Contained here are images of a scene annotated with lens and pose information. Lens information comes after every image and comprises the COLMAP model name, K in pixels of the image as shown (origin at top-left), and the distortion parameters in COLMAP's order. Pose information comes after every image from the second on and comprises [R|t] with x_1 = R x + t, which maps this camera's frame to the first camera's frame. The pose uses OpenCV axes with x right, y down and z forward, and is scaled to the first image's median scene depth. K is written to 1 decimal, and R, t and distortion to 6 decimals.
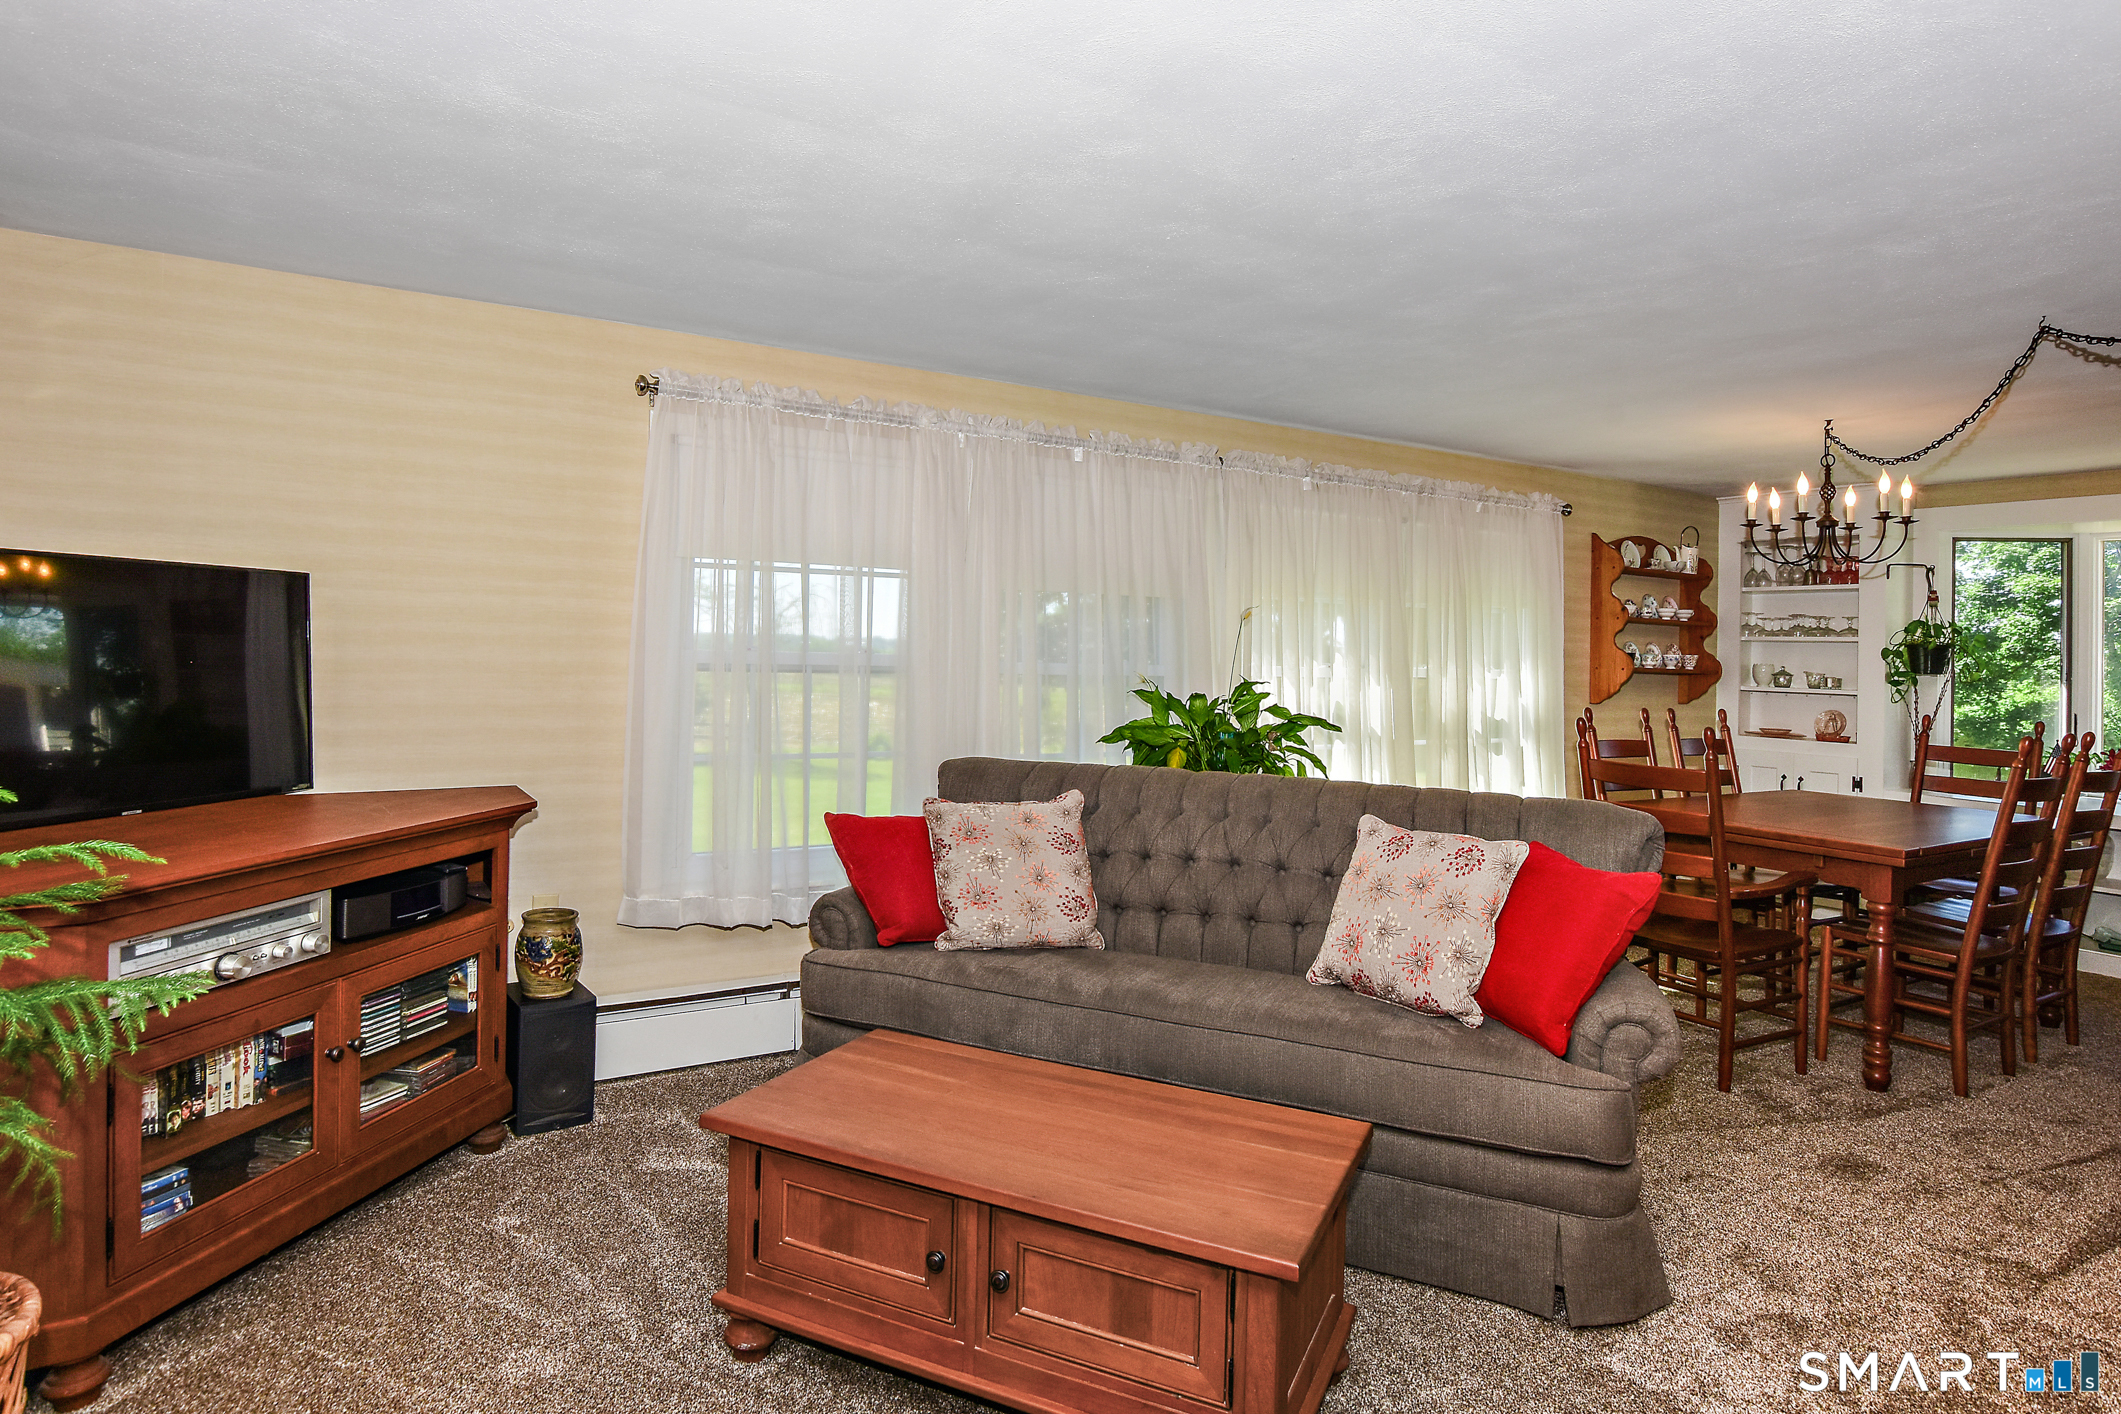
lens RADIAL K [[1191.3, 0, 1052.7], [0, 1191.3, 640.7], [0, 0, 1]] dist [-0.004503, -0.000816]
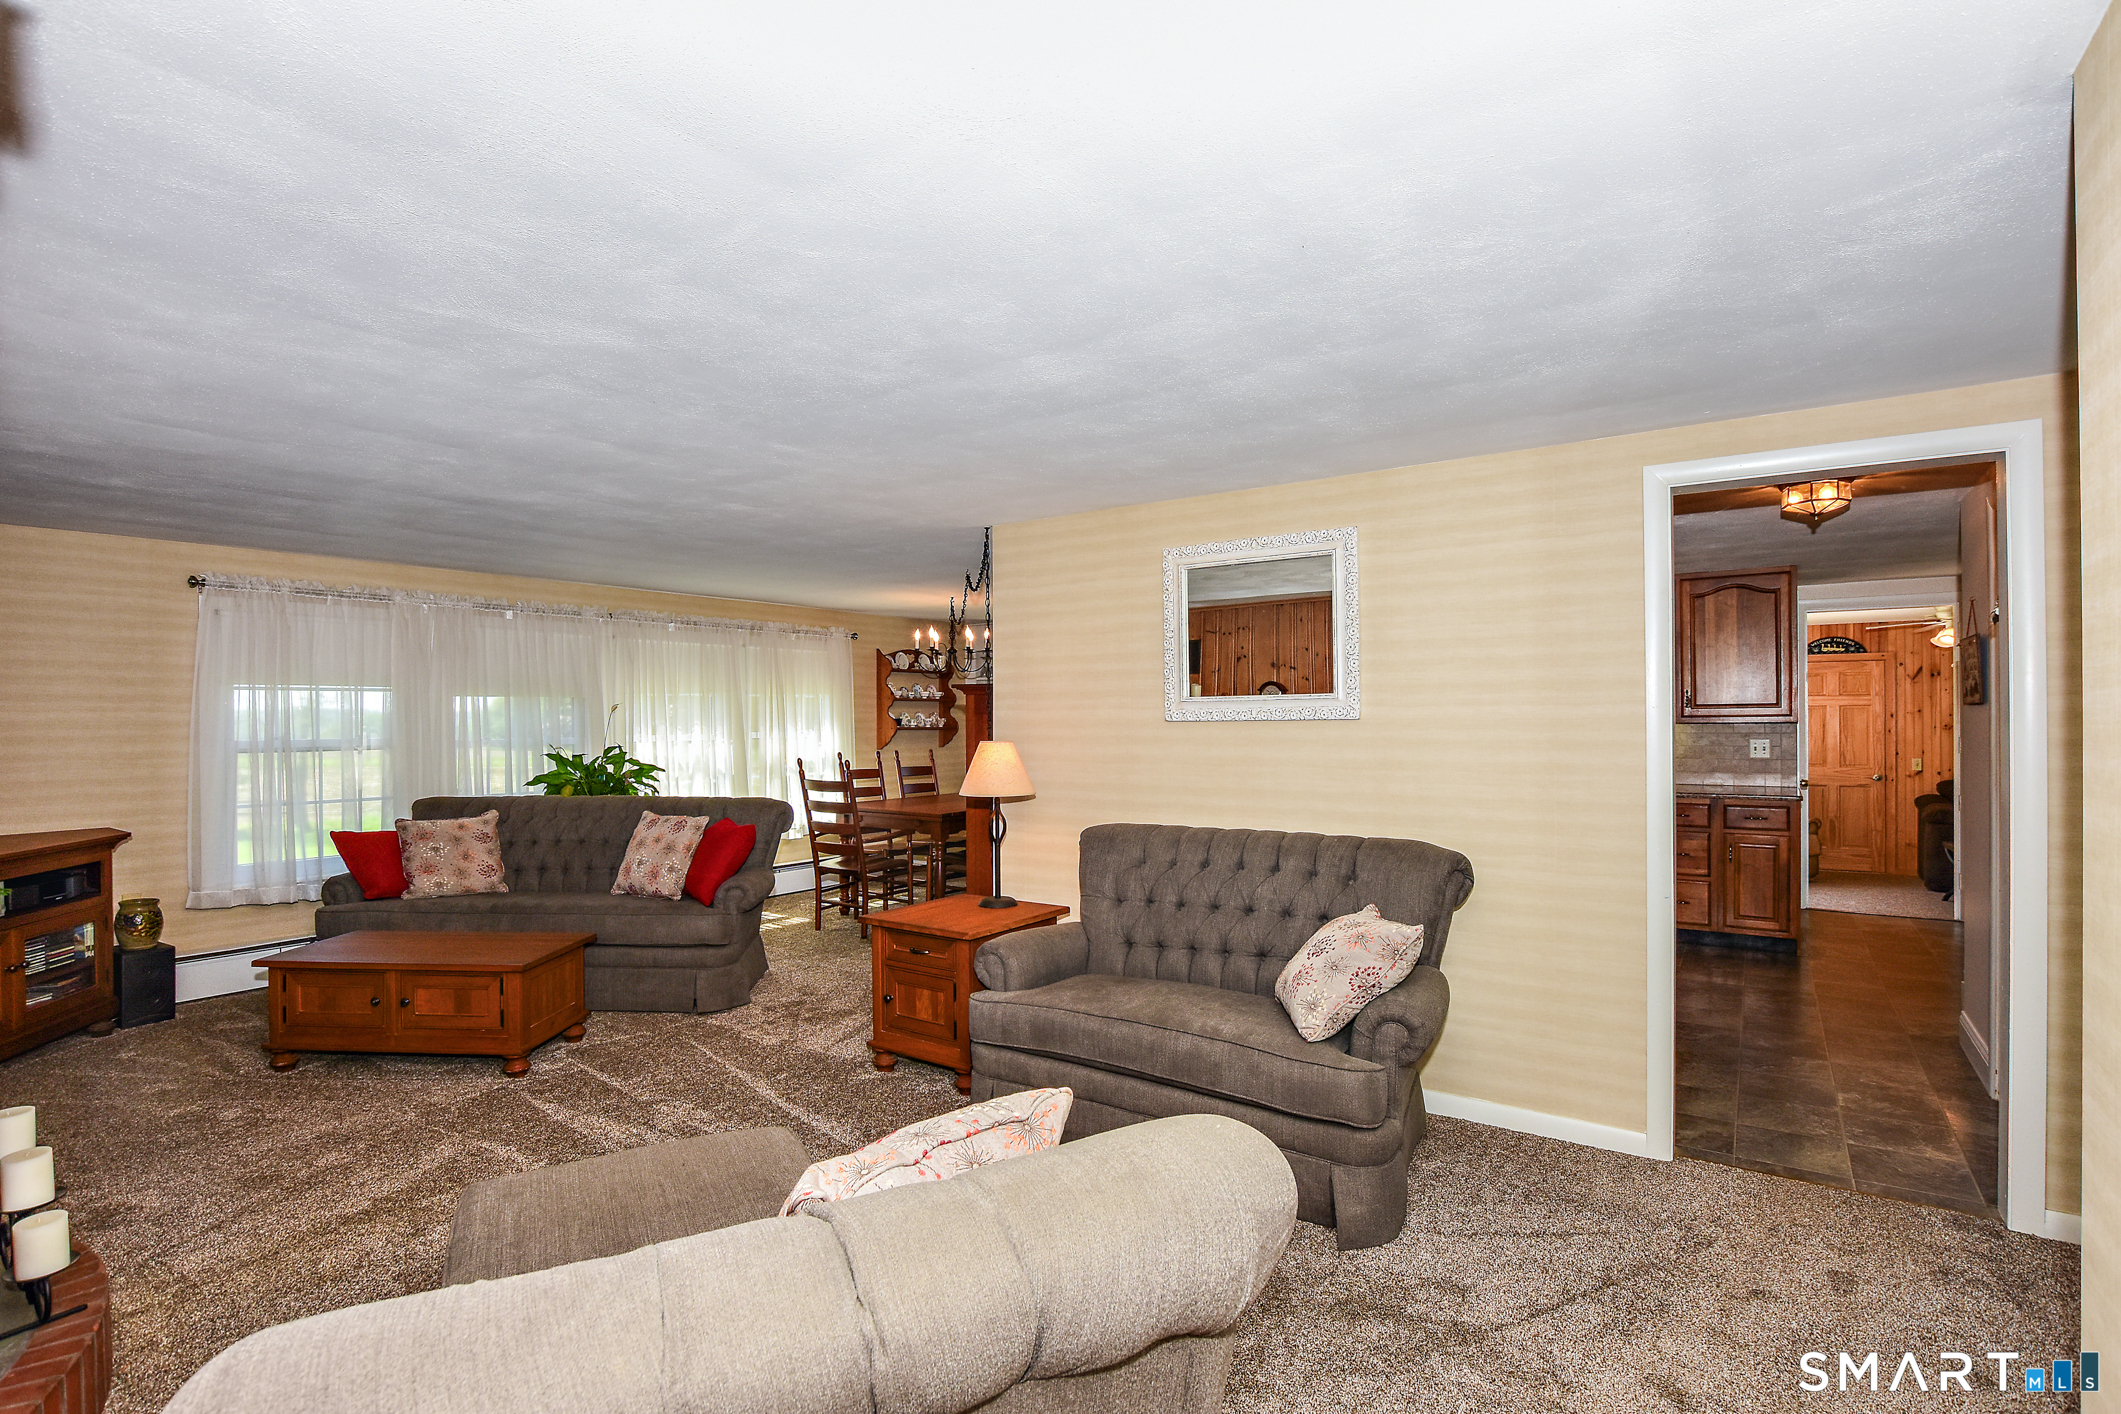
lens RADIAL K [[1024.7, 0, 1060.5], [0, 1024.7, 707.0], [0, 0, 1]] dist [-0.016916, 0.000485]
pose [[0.920950, -0.026454, 0.388781, 0.223854], [0.024986, 0.999649, 0.008832, -0.024899], [-0.388878, 0.001581, 0.921288, -0.800177]]
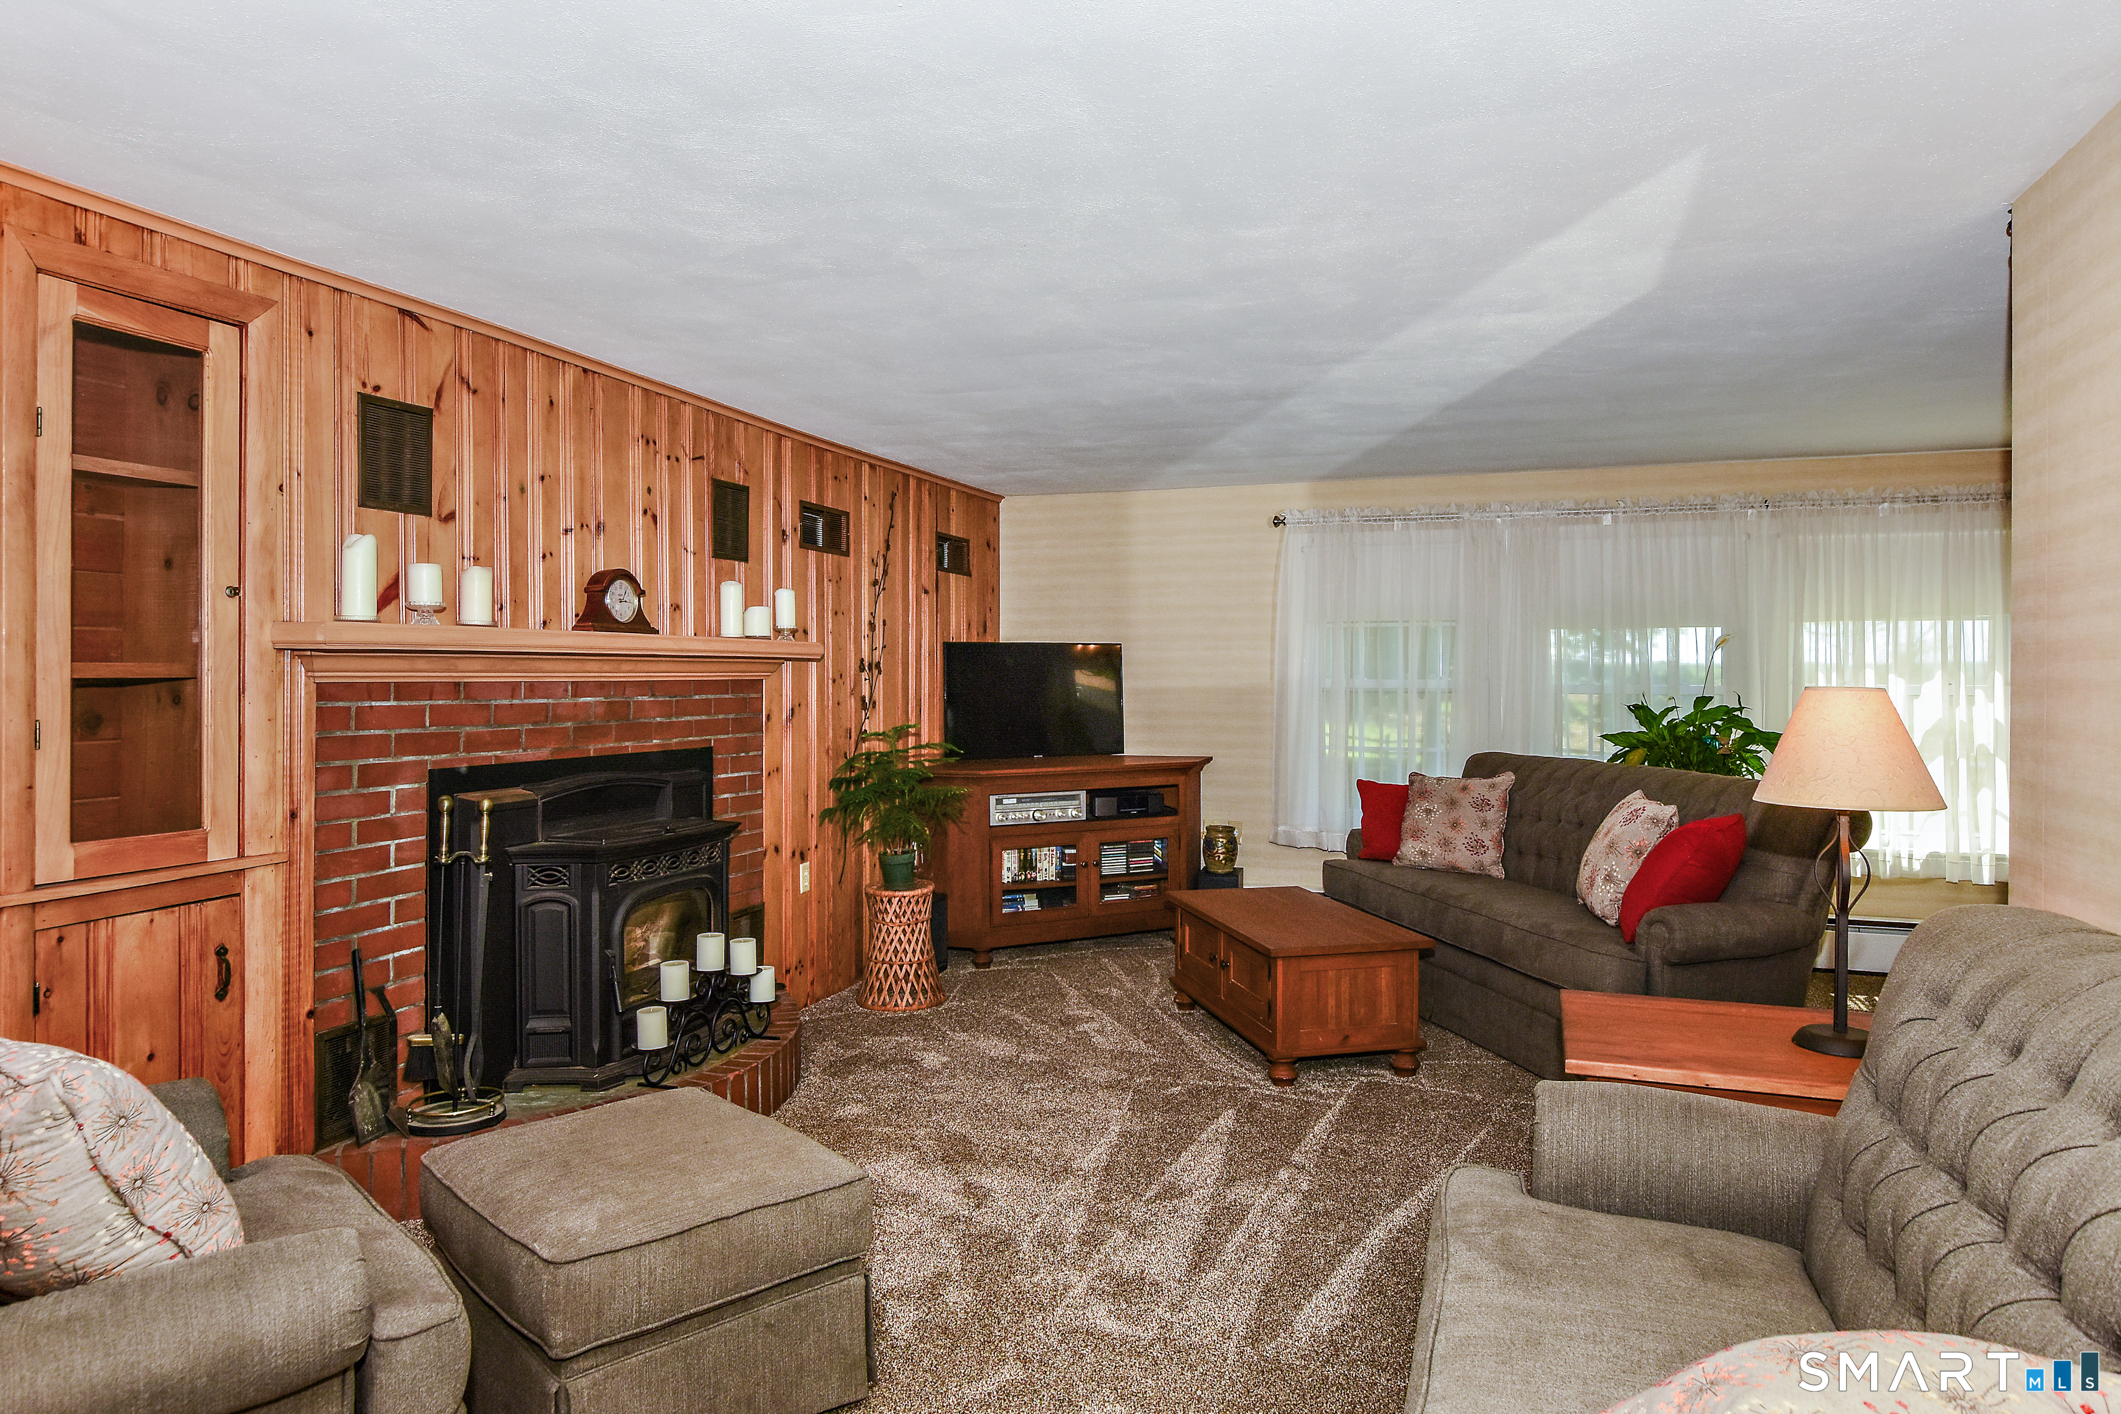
lens RADIAL K [[1310.5, 0, 1059.0], [0, 1310.5, 668.3], [0, 0, 1]] dist [0.001393, 0.000108]
pose [[0.636781, -0.025921, -0.770609, 0.921741], [0.020818, 0.999648, -0.016422, 0.016477], [0.770763, -0.005585, 0.637097, -0.431161]]
